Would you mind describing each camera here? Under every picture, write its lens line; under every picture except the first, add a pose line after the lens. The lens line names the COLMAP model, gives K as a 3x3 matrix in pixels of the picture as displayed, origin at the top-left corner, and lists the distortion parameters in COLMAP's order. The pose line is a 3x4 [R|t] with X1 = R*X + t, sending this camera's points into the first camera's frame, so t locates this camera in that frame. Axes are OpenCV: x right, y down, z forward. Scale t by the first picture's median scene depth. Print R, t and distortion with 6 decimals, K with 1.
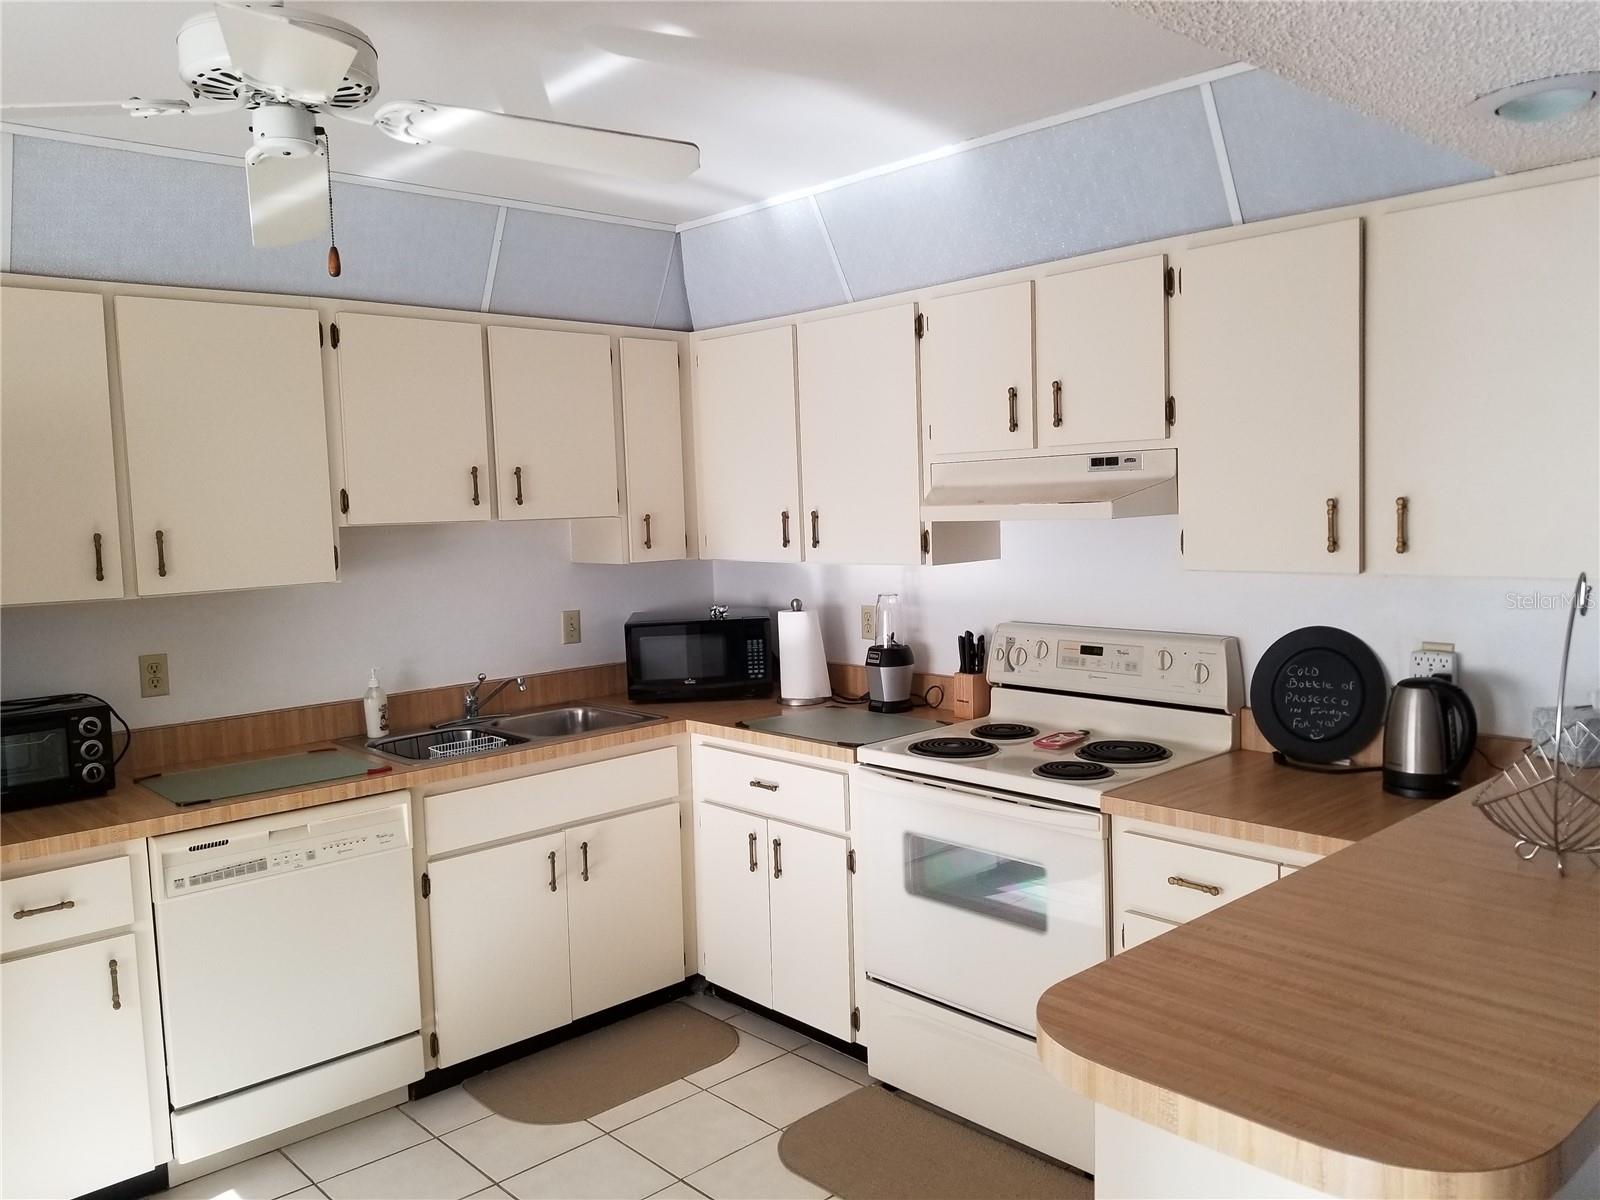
lens RADIAL K [[1275.5, 0, 806.6], [0, 1275.5, 593.9], [0, 0, 1]] dist [0.081194, -0.137023]
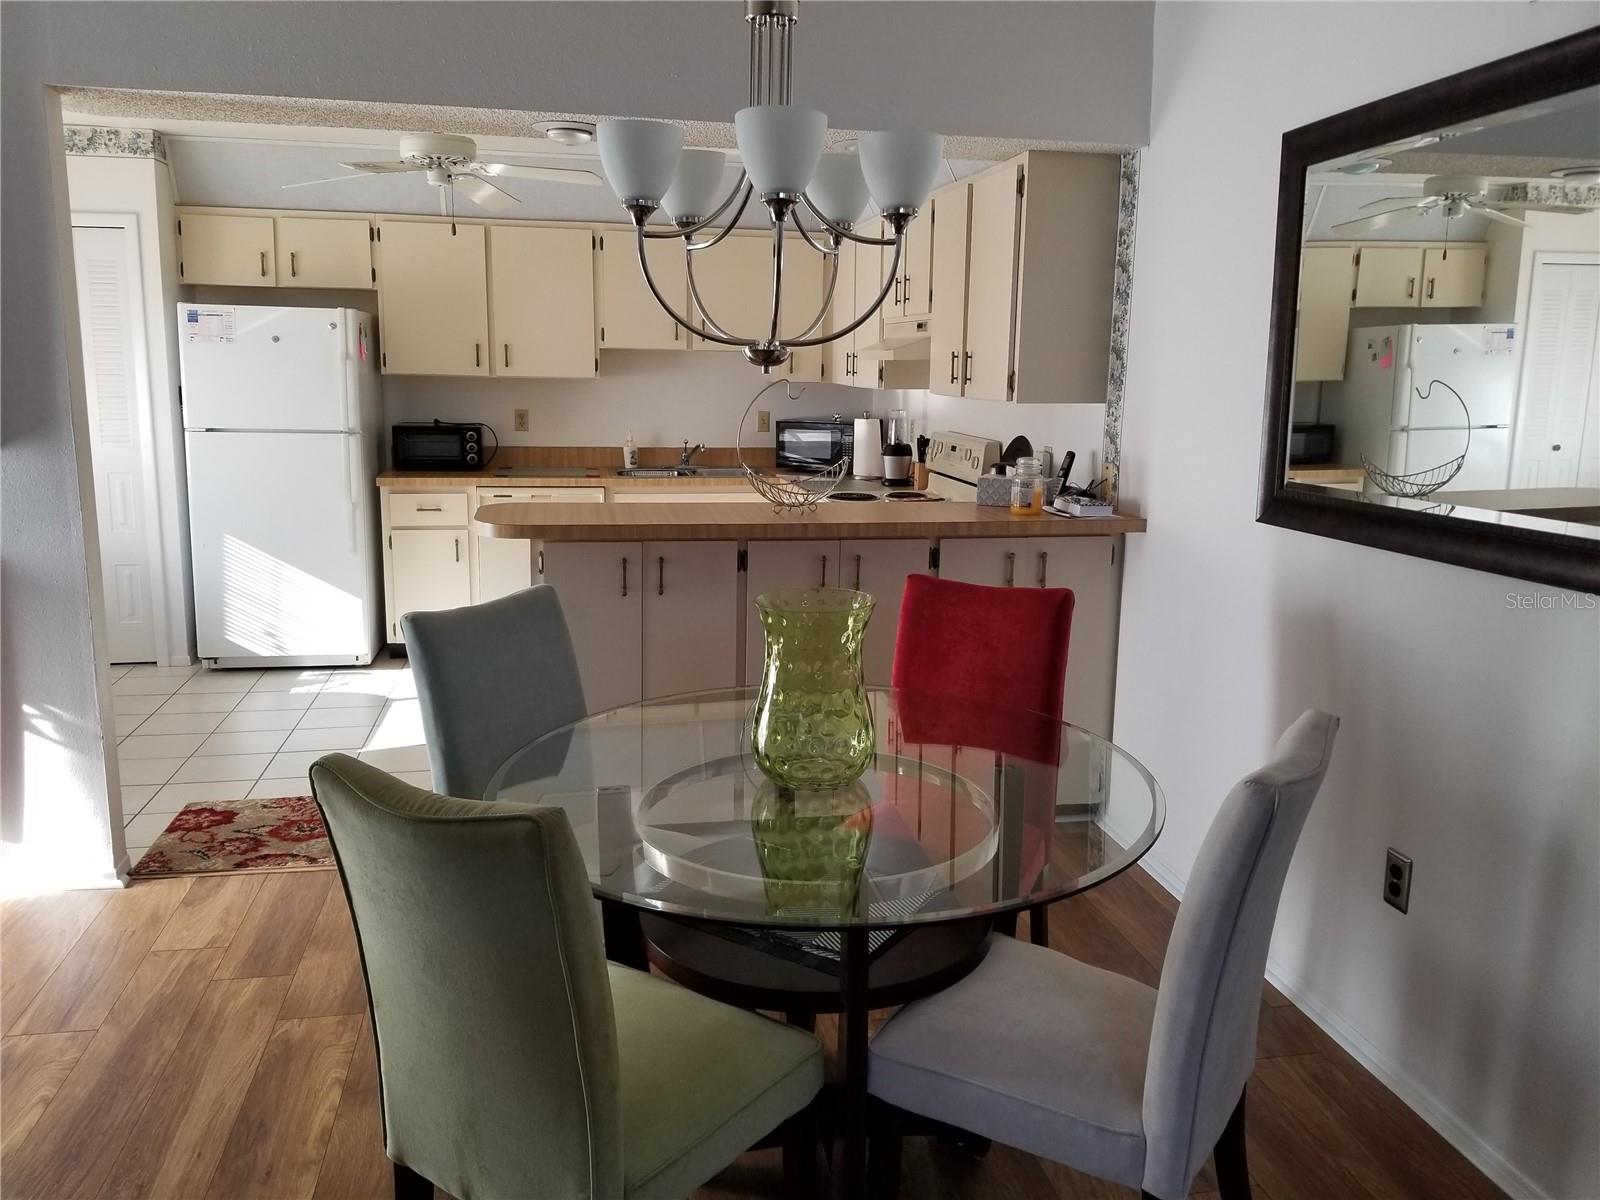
lens RADIAL K [[1275.5, 0, 801.3], [0, 1275.5, 602.6], [0, 0, 1]] dist [0.081194, -0.137023]
pose [[0.840430, 0.146948, -0.521616, 1.021993], [-0.086525, 0.986572, 0.138525, 0.032914], [0.534968, -0.071288, 0.841859, -0.492846]]
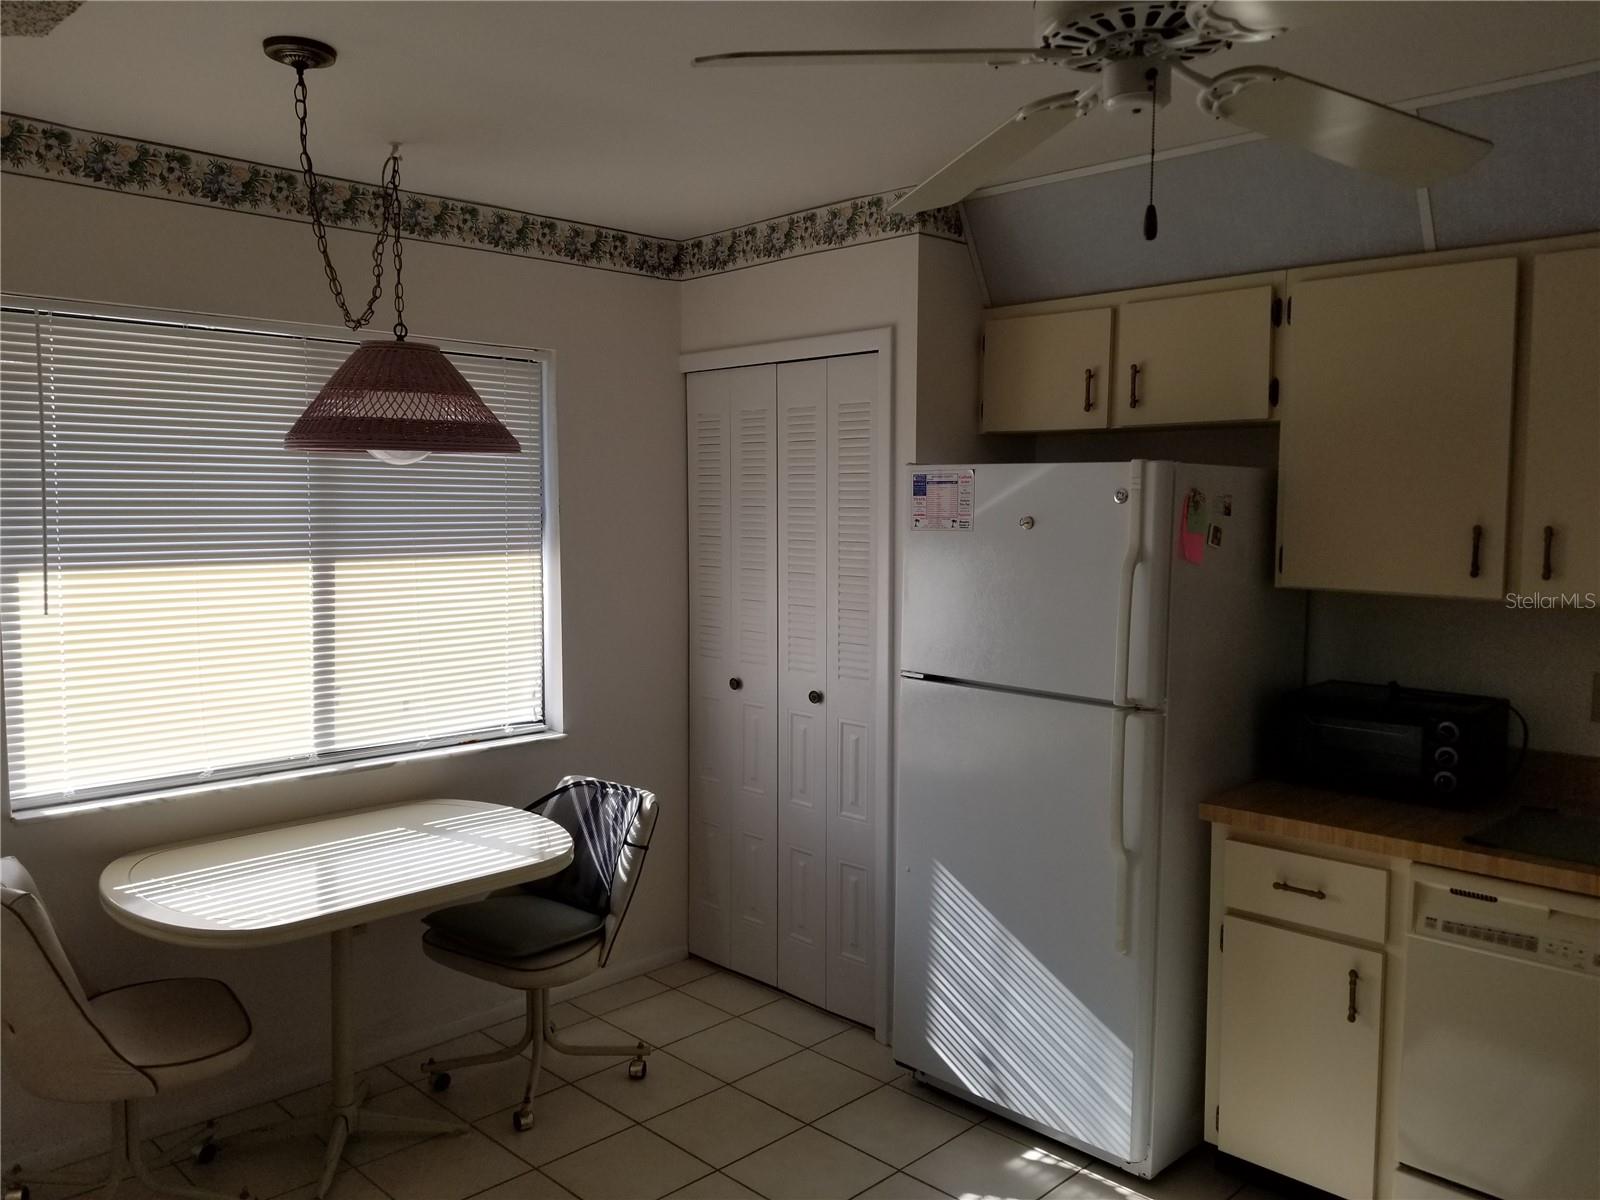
lens RADIAL K [[1275.5, 0, 796.7], [0, 1275.5, 597.7], [0, 0, 1]] dist [0.081194, -0.137023]
pose [[0.032222, 0.106025, -0.993841, 0.336845], [-0.086211, 0.990946, 0.102921, -0.047680], [0.995756, 0.082364, 0.041070, 0.482111]]
